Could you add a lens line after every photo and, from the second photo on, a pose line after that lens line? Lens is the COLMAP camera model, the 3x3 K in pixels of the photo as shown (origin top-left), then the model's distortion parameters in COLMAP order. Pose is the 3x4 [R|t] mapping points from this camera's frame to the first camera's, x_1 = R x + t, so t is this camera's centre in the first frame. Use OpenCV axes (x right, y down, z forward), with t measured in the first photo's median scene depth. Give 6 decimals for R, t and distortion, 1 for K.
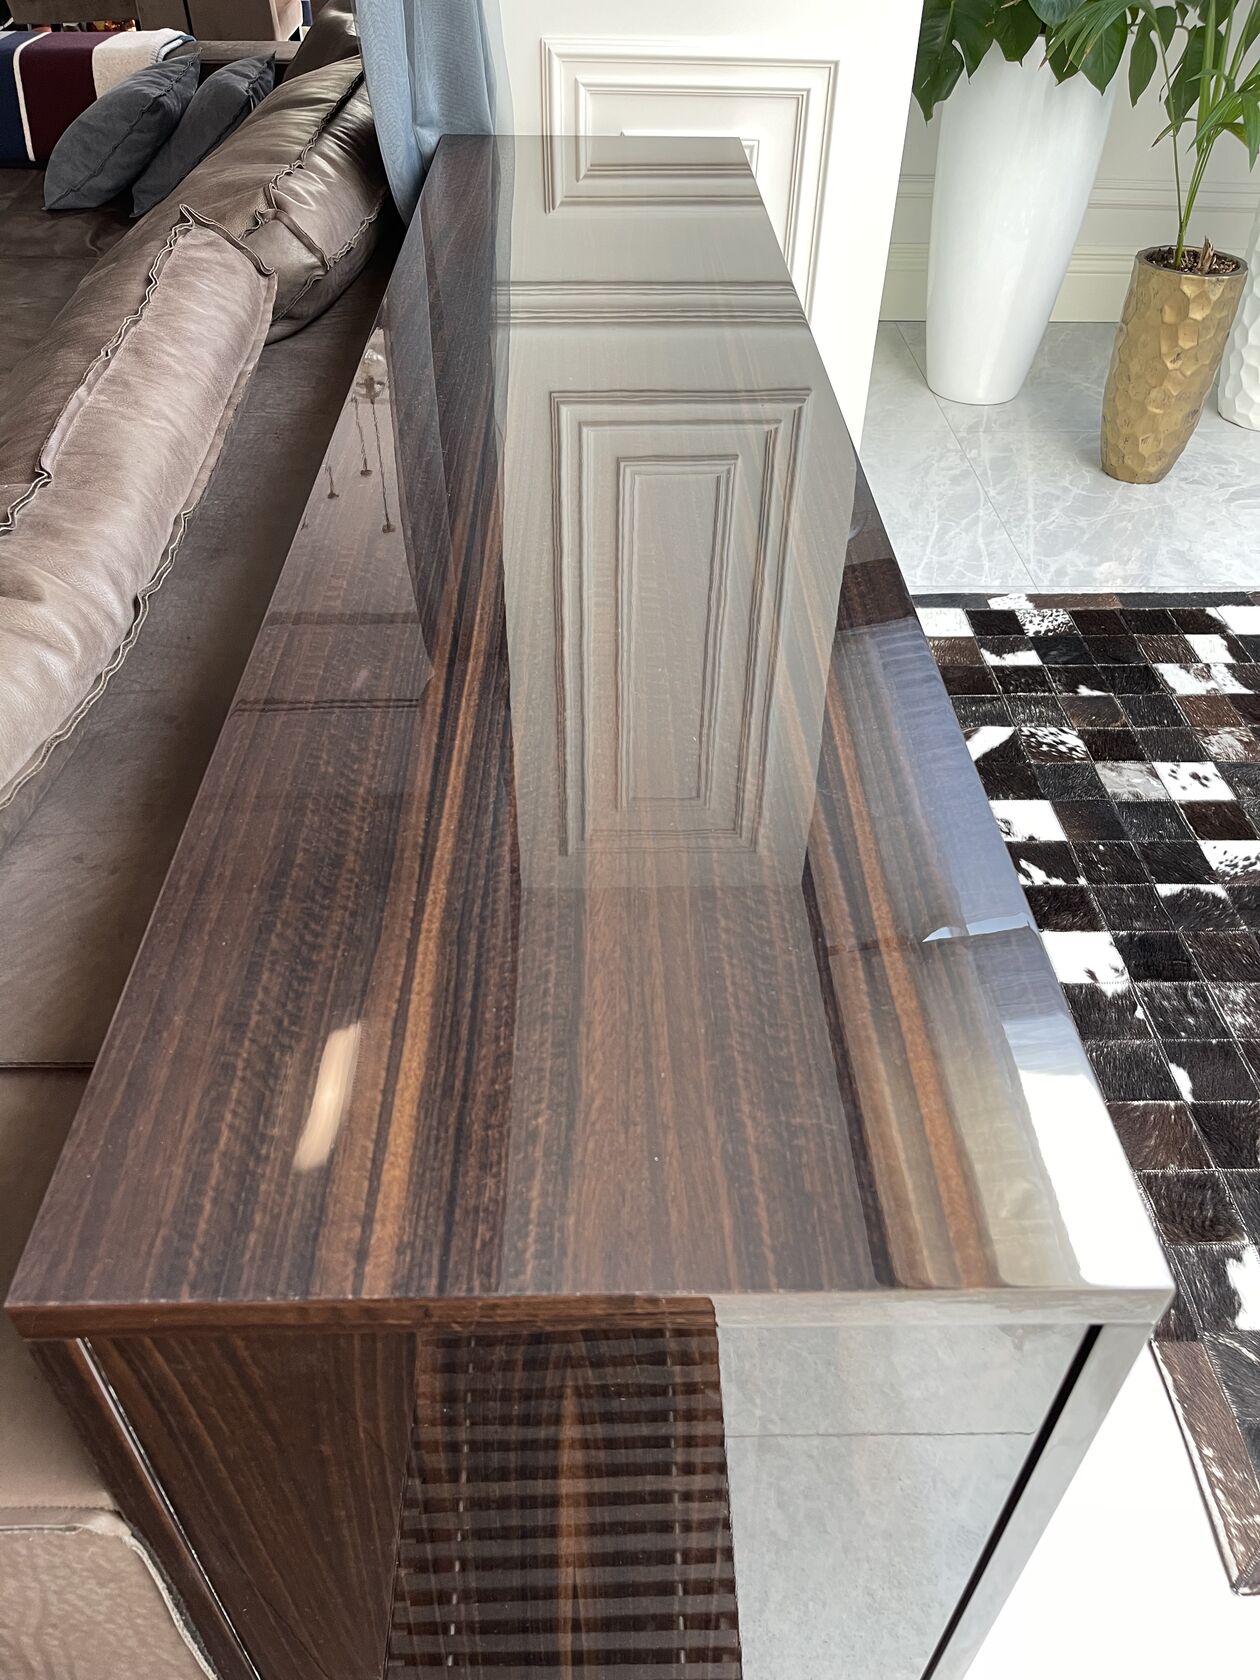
lens RADIAL K [[1268.4, 0, 638.3], [0, 1268.4, 853.4], [0, 0, 1]] dist [0.025993, -0.062650]
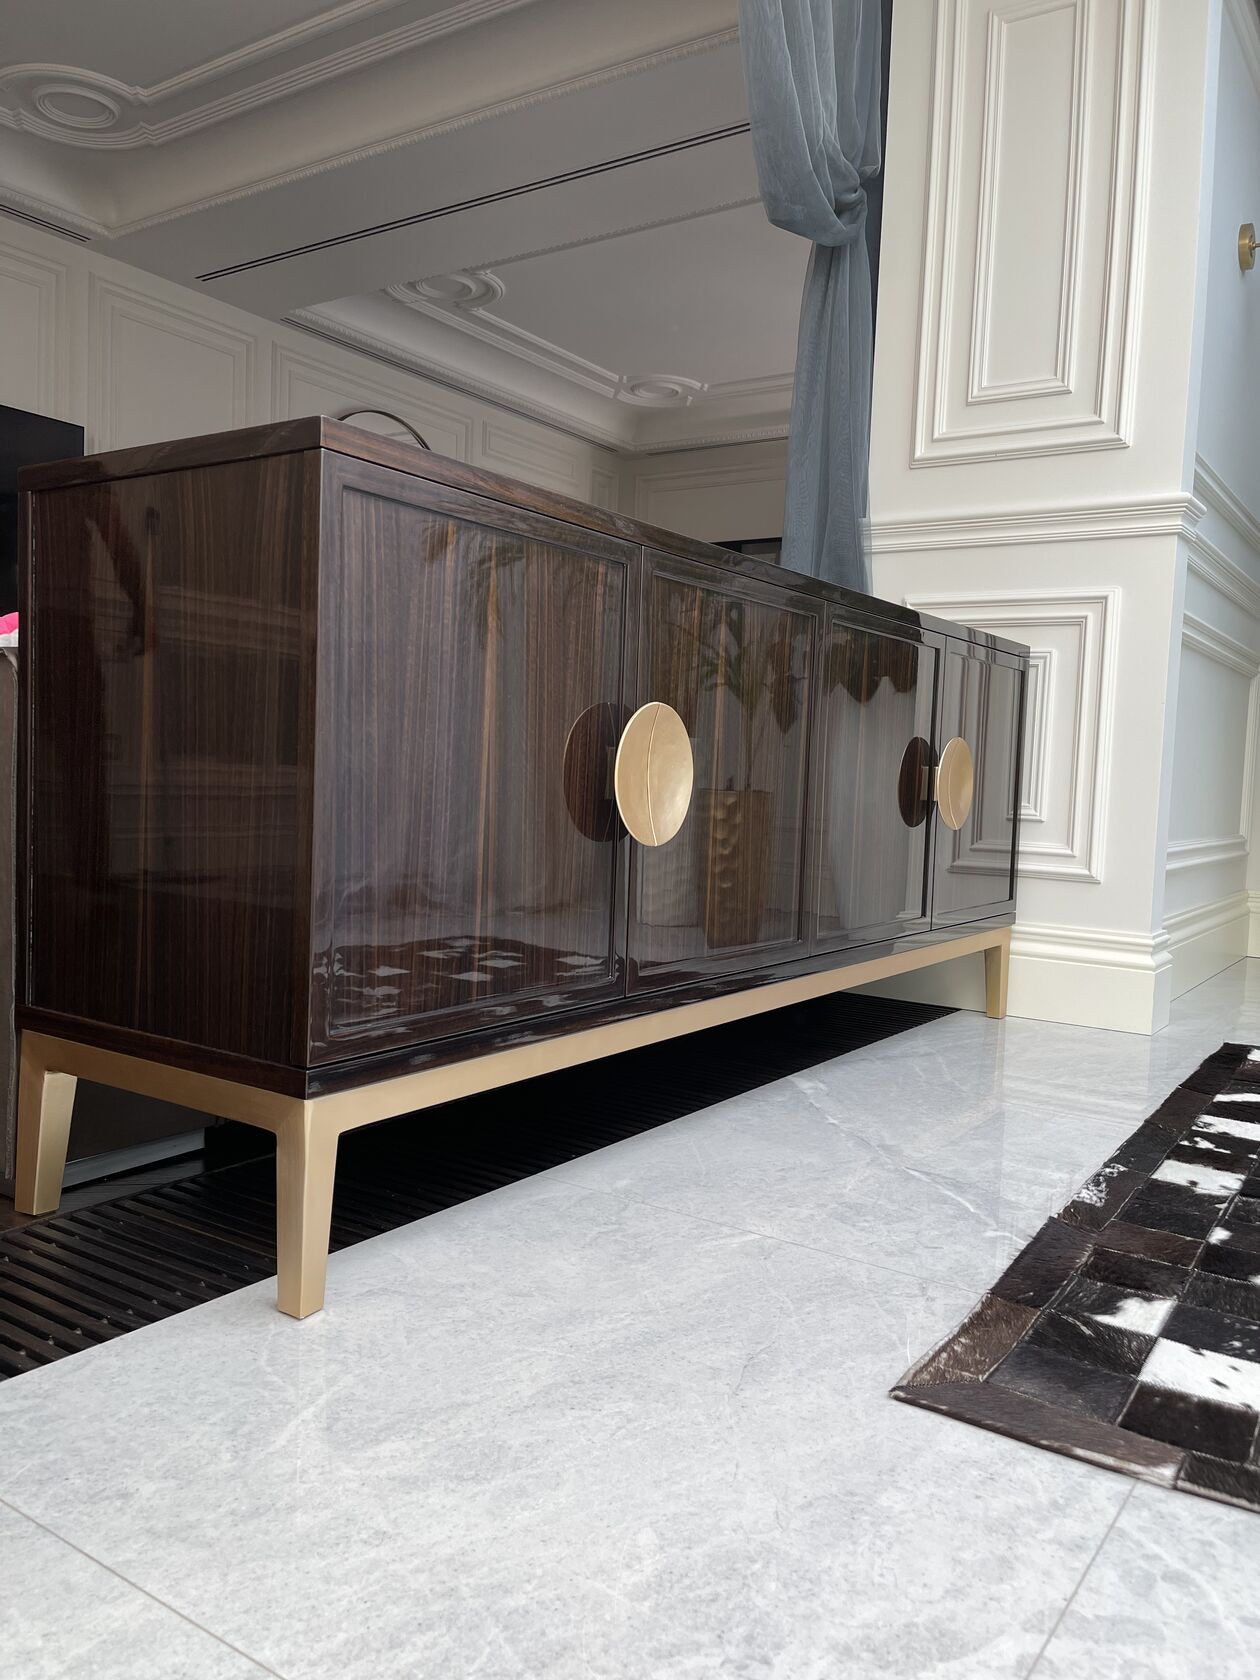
lens RADIAL K [[1268.4, 0, 633.1], [0, 1268.4, 837.3], [0, 0, 1]] dist [0.025993, -0.062650]
pose [[0.804021, 0.033665, -0.593647, 0.544318], [-0.401353, 0.767365, -0.500067, 0.442429], [0.438709, 0.640326, 0.630489, 0.074672]]
